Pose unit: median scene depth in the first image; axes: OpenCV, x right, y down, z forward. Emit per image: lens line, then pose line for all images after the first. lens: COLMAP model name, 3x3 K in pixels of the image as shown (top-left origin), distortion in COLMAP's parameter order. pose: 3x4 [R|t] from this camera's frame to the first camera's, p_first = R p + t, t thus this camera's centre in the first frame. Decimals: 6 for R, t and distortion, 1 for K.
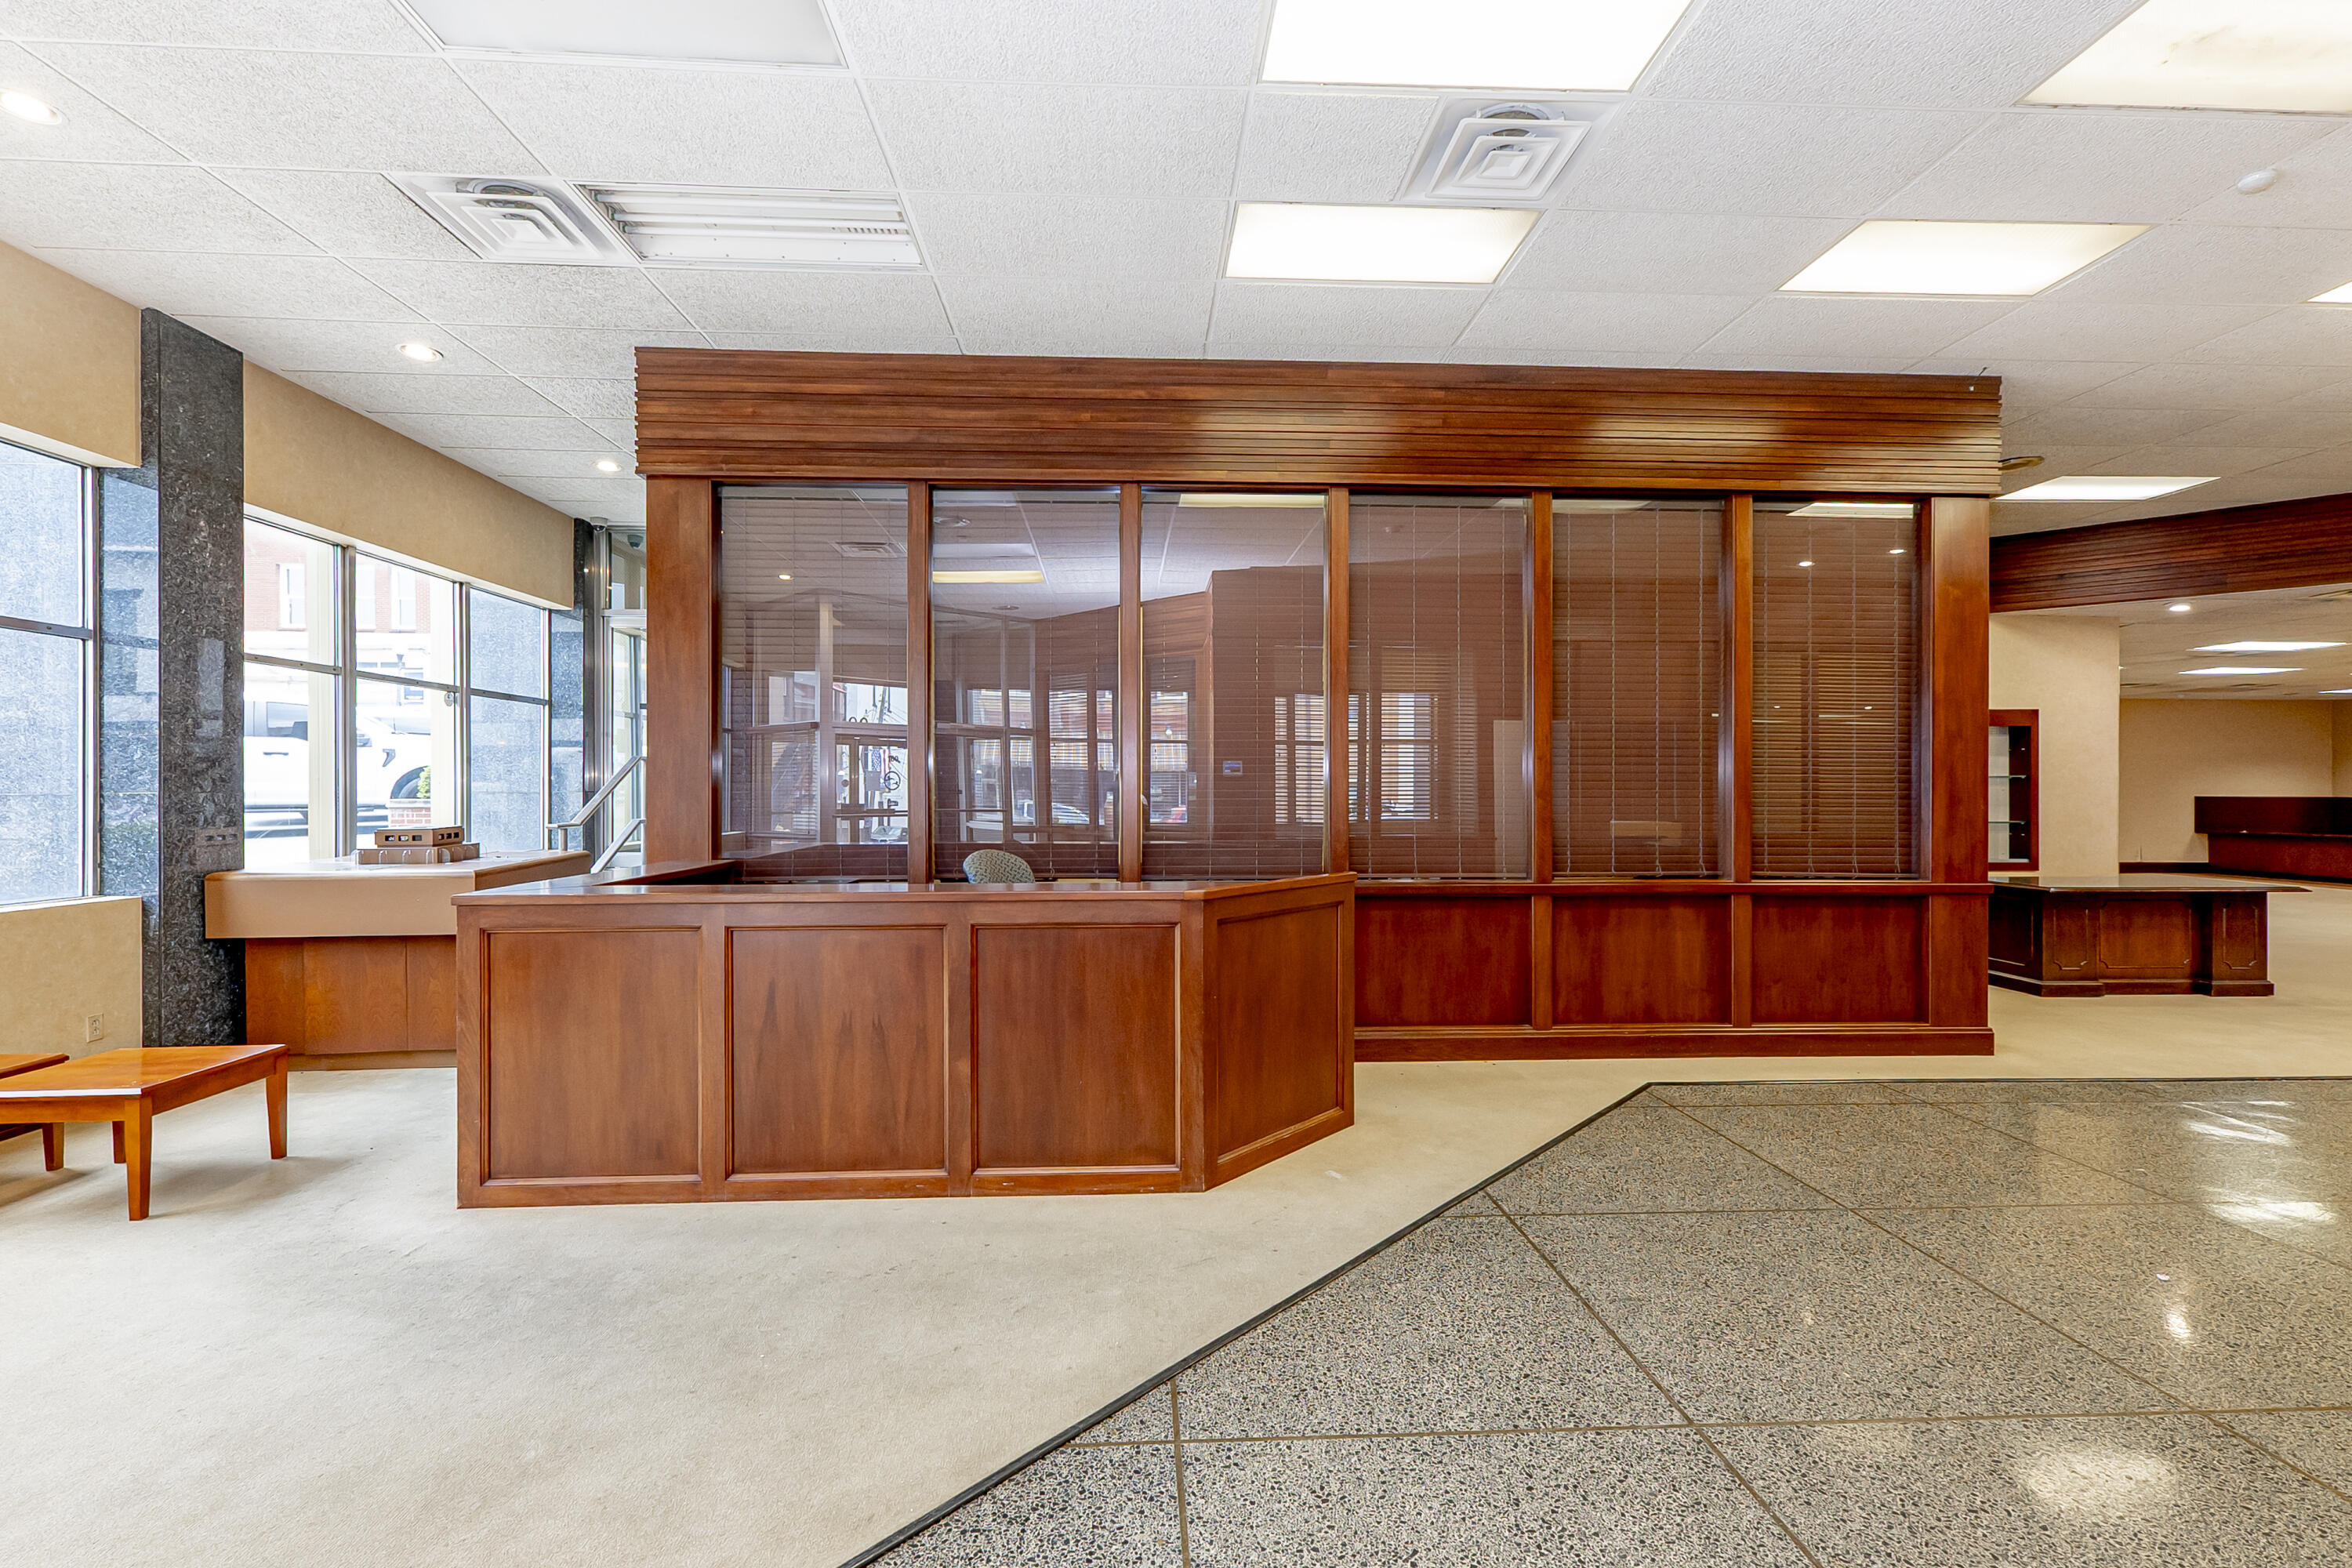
lens RADIAL K [[1032.4, 0, 1176.0], [0, 1032.4, 784.0], [0, 0, 1]] dist [0.006031, 0.000287]
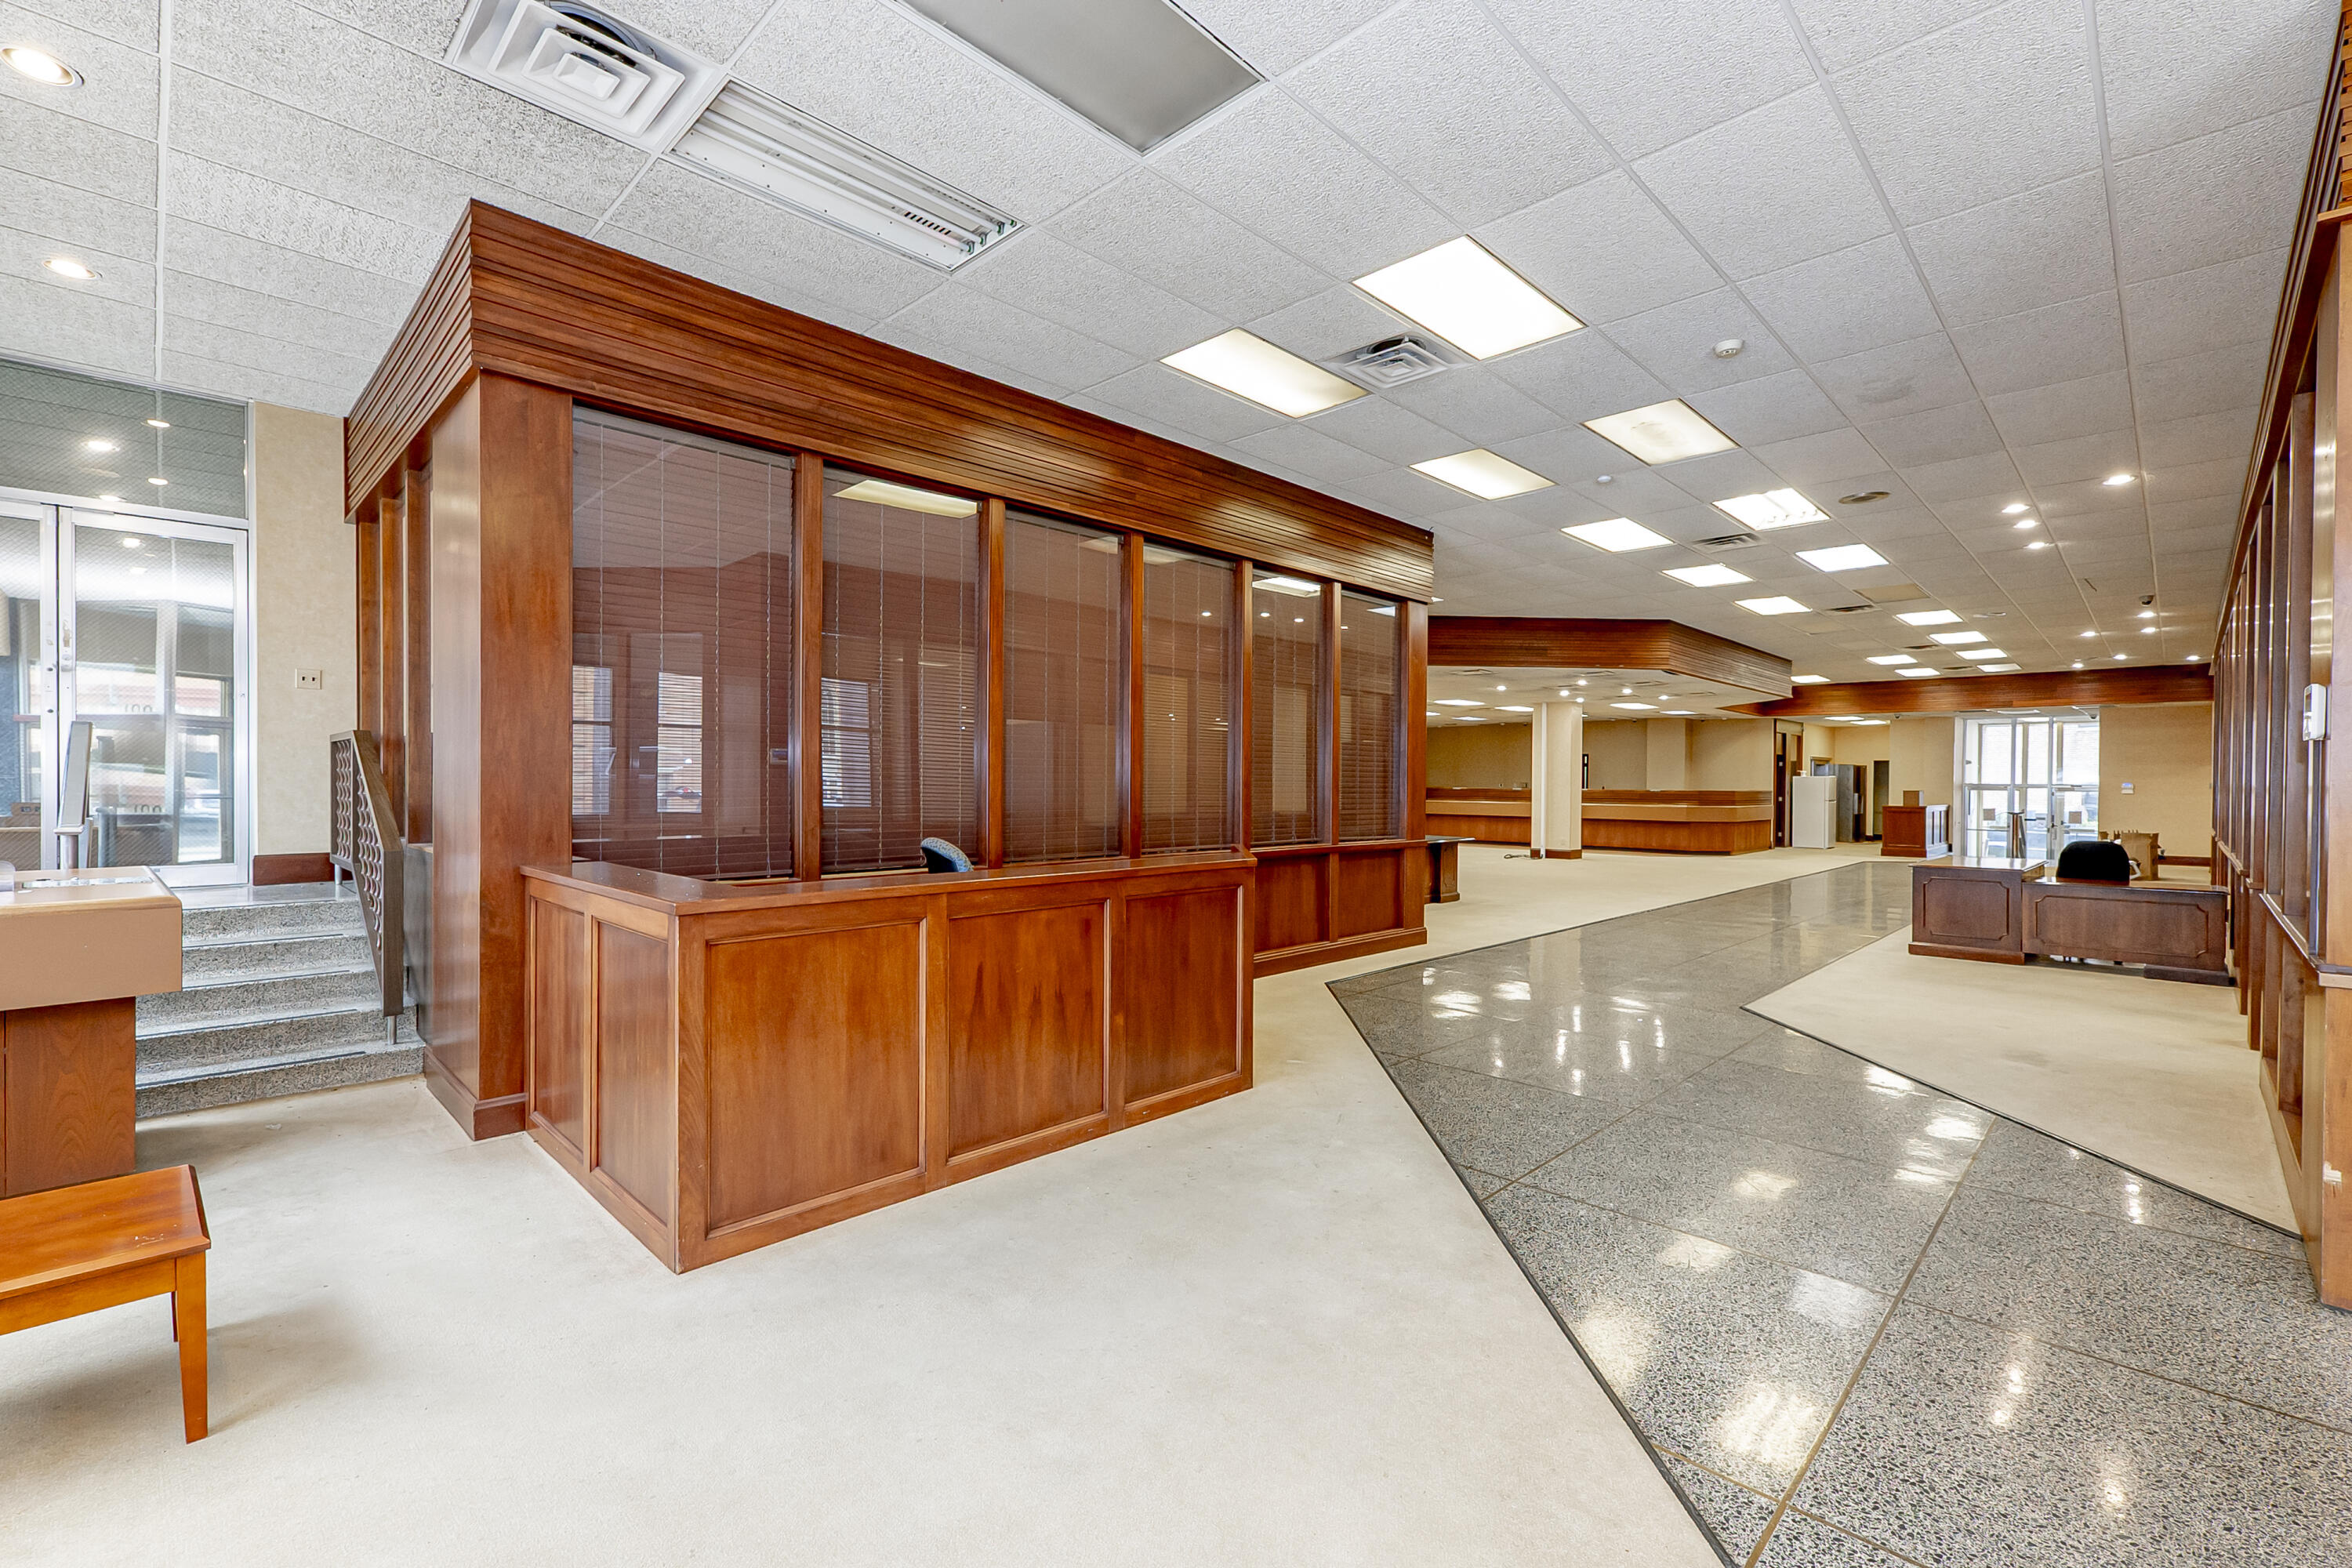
lens RADIAL K [[1032.4, 0, 1176.0], [0, 1032.4, 784.0], [0, 0, 1]] dist [0.006031, 0.000287]
pose [[0.731593, 0.003272, 0.681734, -0.805924], [-0.010527, 0.999923, 0.006498, 0.000917], [-0.681660, -0.011931, 0.731572, 0.093989]]
